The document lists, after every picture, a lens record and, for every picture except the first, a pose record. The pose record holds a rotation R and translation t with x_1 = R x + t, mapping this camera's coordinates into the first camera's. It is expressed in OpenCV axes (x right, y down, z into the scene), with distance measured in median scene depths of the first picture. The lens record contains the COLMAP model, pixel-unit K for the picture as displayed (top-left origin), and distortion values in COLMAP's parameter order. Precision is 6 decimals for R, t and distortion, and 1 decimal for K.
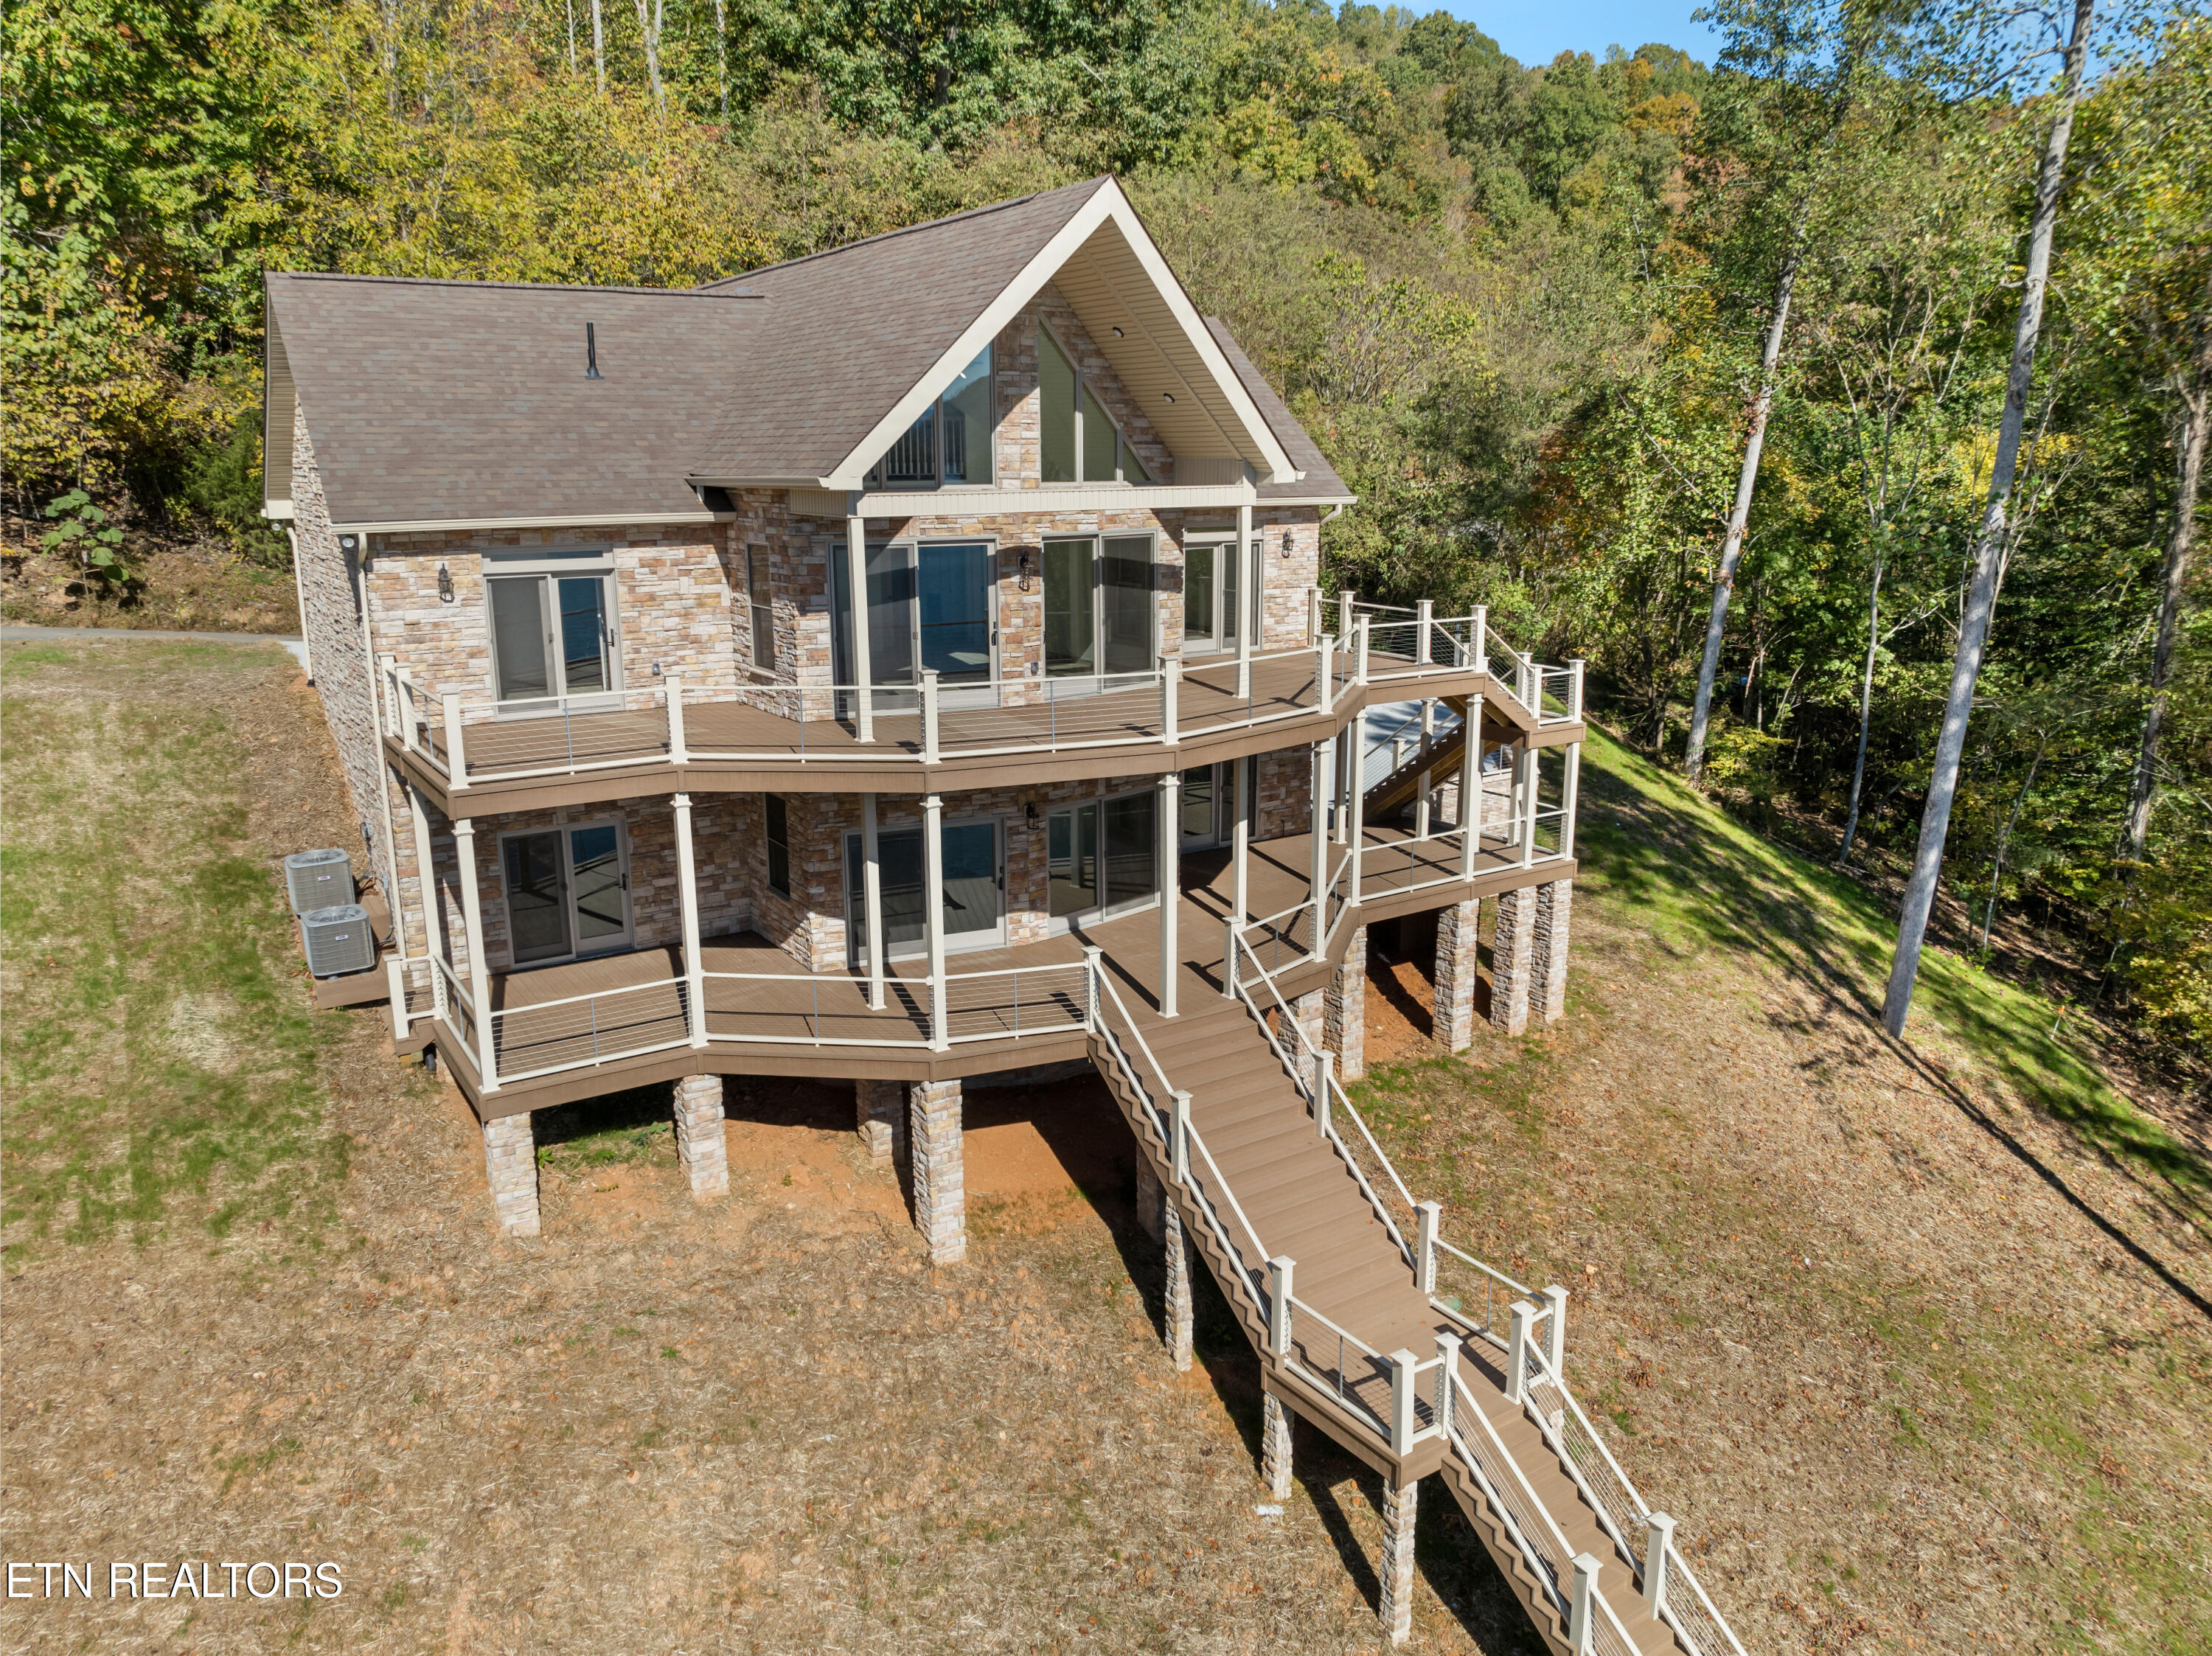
lens RADIAL K [[1549.7, 0, 1106.0], [0, 1549.7, 828.0], [0, 0, 1]] dist [-0.046977, 0.023371]
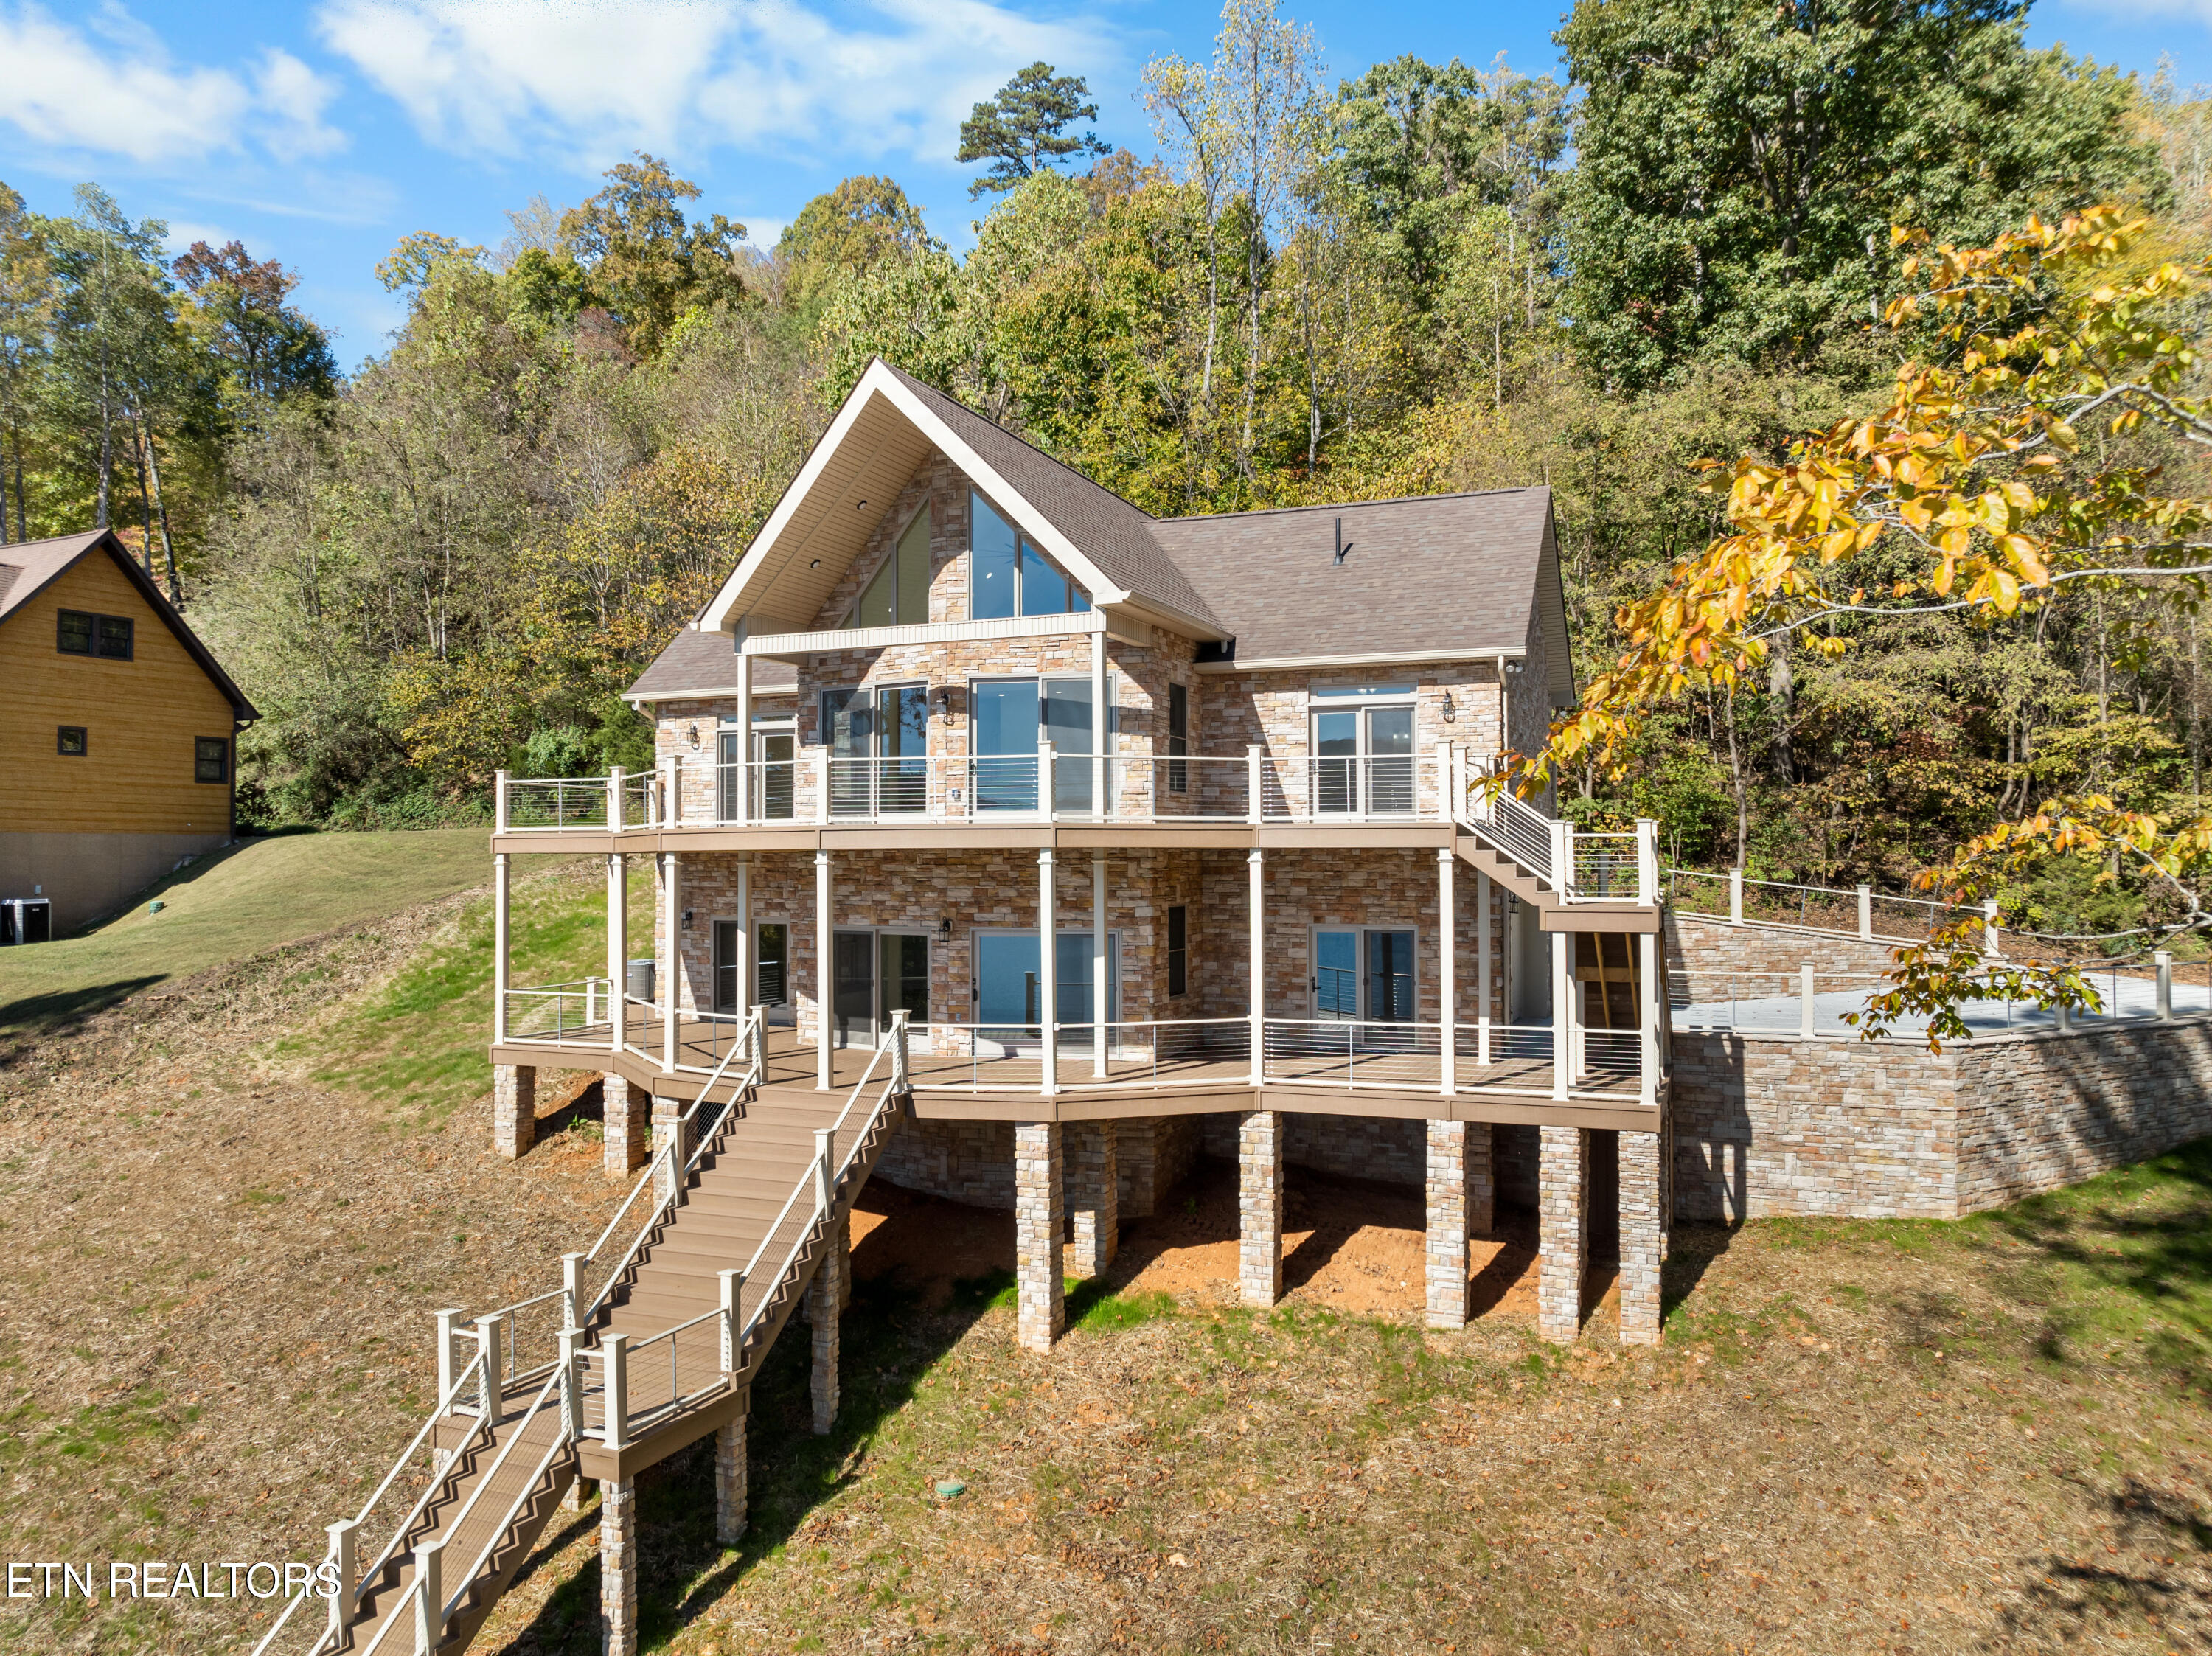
lens RADIAL K [[1550.3, 0, 1106.0], [0, 1550.3, 828.0], [0, 0, 1]] dist [-0.035343, 0.007074]
pose [[0.567497, -0.013666, -0.823262, 0.940005], [-0.192451, 0.969965, -0.148763, 0.064079], [0.800569, 0.242860, 0.547822, 0.499348]]
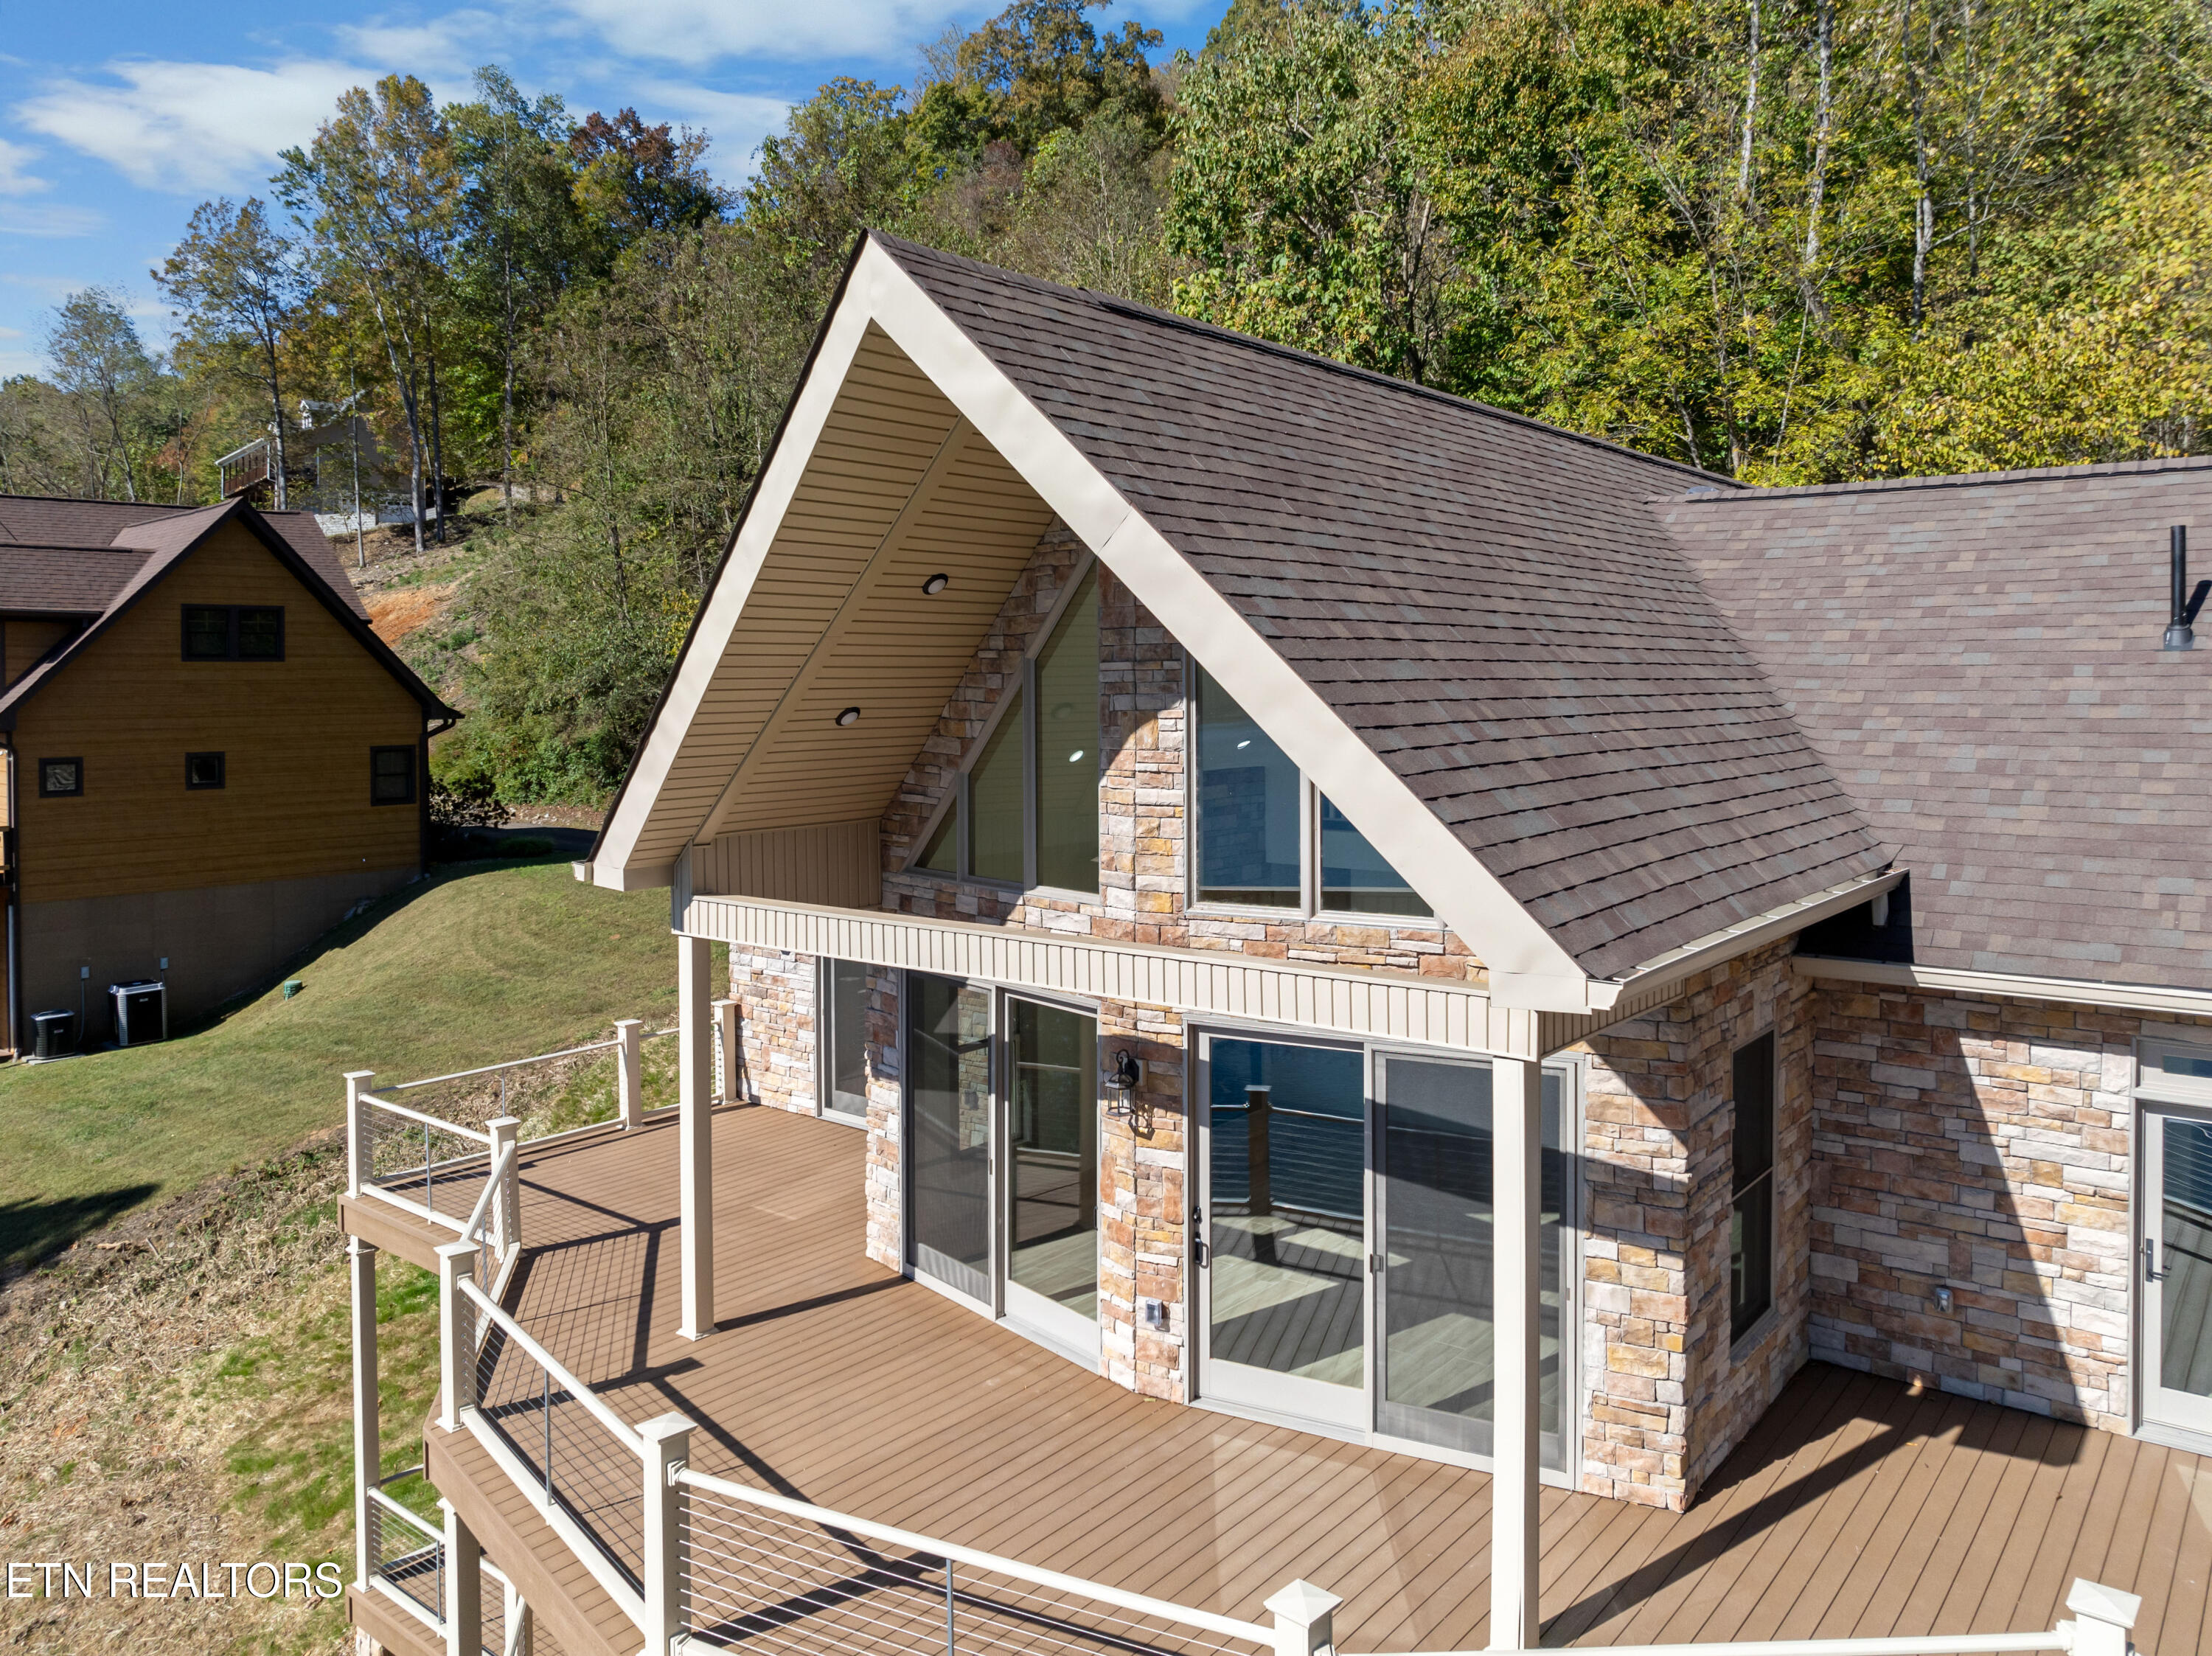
lens RADIAL K [[1607.1, 0, 1104.0], [0, 1607.1, 689.5], [0, 0, 1]] dist [-0.061579, 0.033260]
pose [[0.300698, 0.004719, -0.953708, 0.384130], [-0.218076, 0.973835, -0.063940, -0.248727], [0.928452, 0.227208, 0.293859, 0.831853]]
